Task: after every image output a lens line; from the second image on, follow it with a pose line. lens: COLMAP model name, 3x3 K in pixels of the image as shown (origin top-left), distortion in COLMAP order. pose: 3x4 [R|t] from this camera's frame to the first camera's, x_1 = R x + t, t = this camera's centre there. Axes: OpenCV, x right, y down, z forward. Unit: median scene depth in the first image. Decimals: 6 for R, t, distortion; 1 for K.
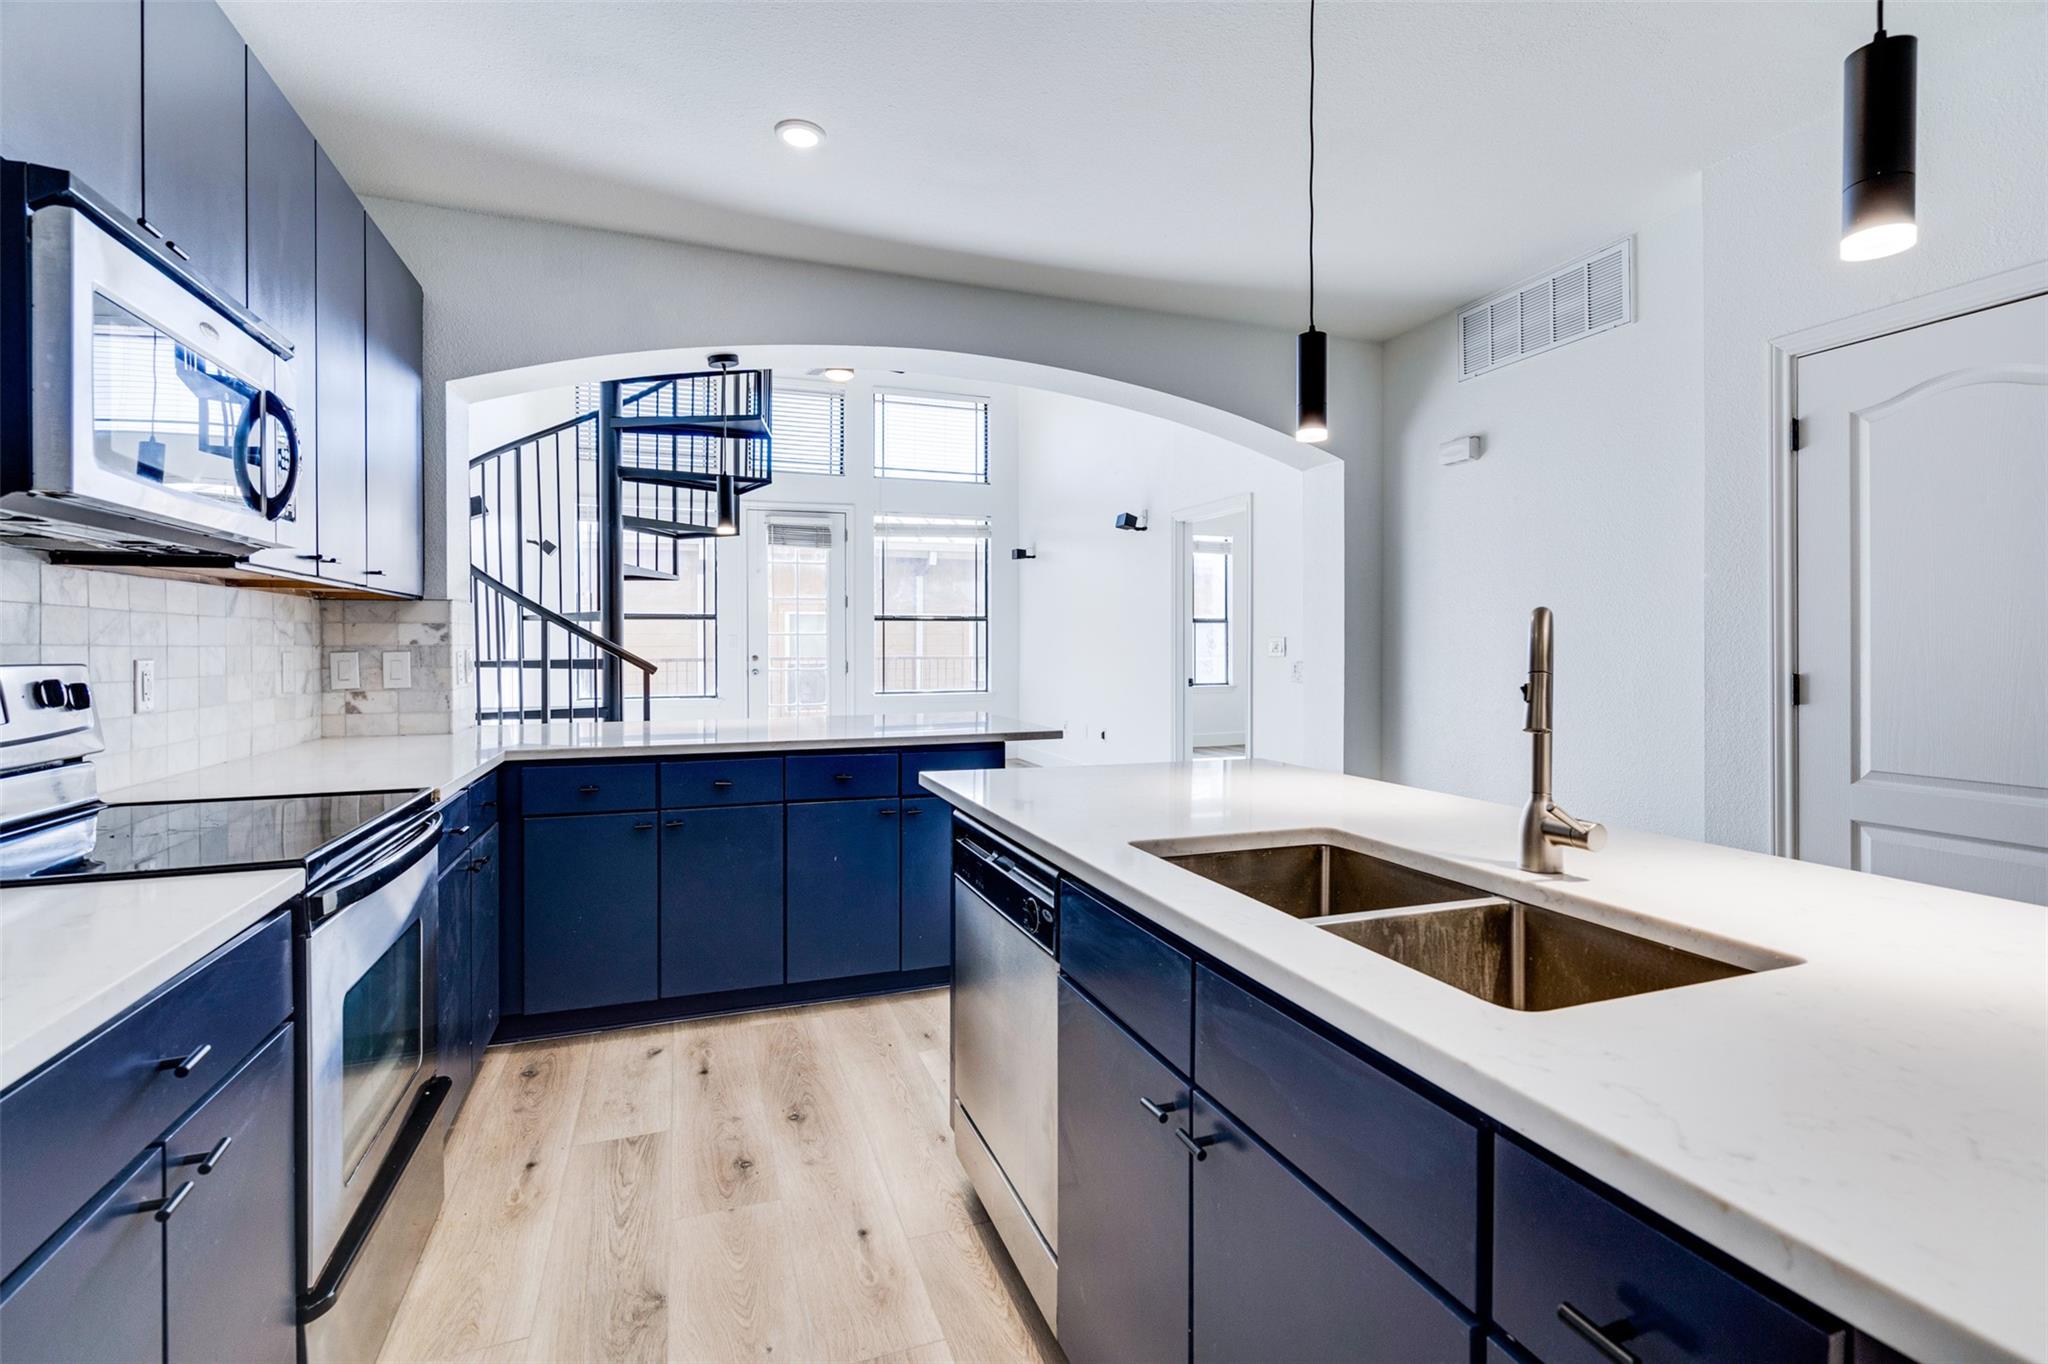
lens RADIAL K [[938.0, 0, 1016.9], [0, 938.0, 650.1], [0, 0, 1]] dist [-0.004167, 0.003303]
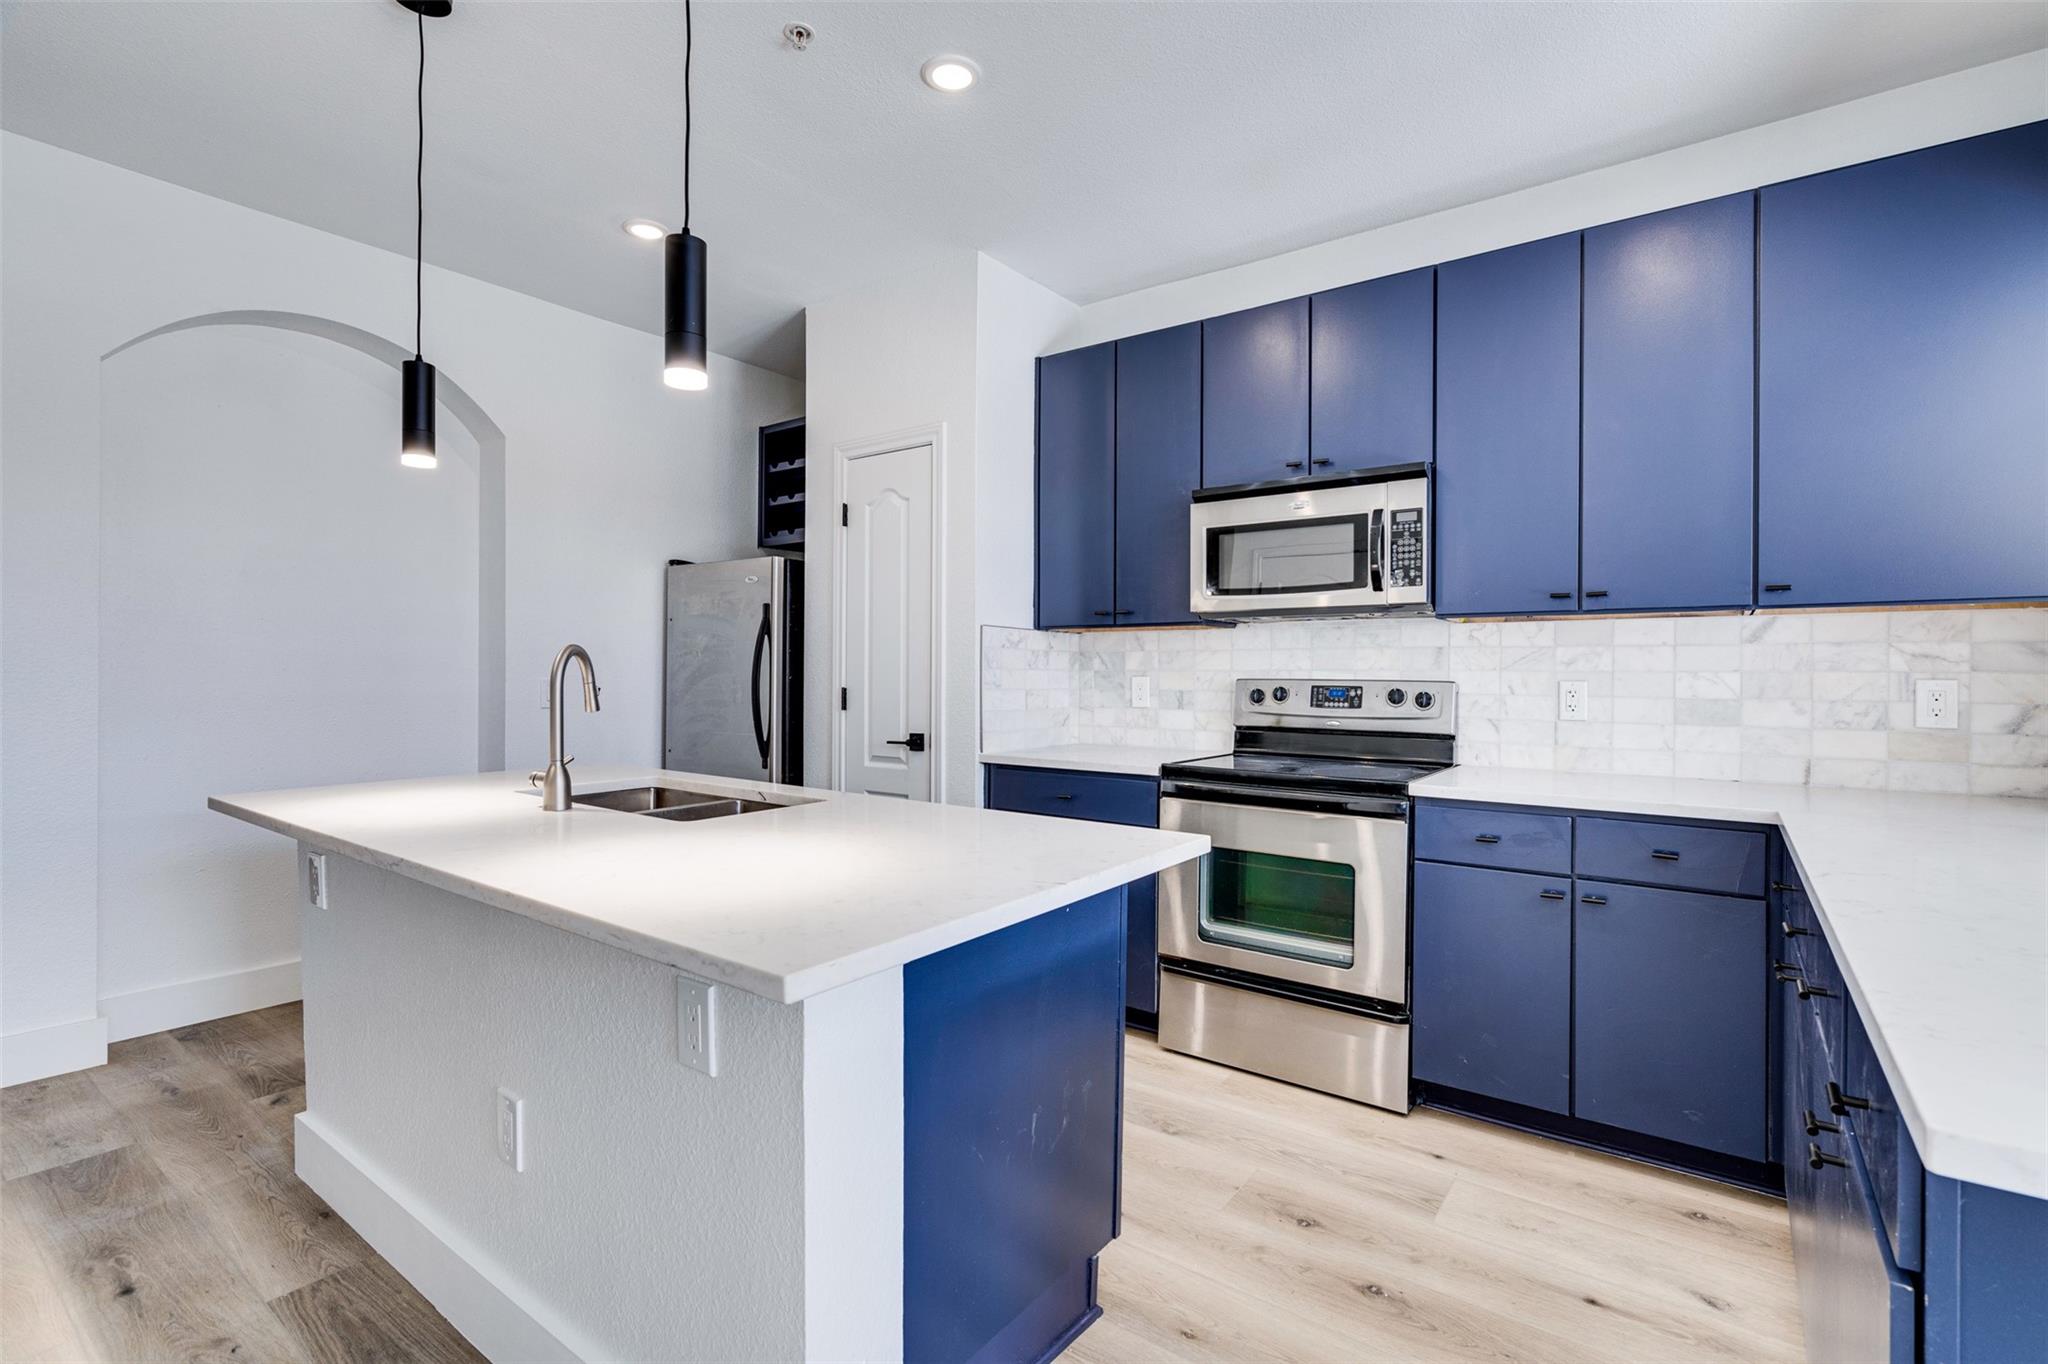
lens RADIAL K [[938.0, 0, 1027.4], [0, 938.0, 677.3], [0, 0, 1]] dist [-0.004167, 0.003303]
pose [[-0.833569, -0.000335, -0.552416, 0.312842], [-0.006283, 0.999941, 0.008875, -0.001746], [0.552380, 0.010868, -0.833522, 1.106949]]
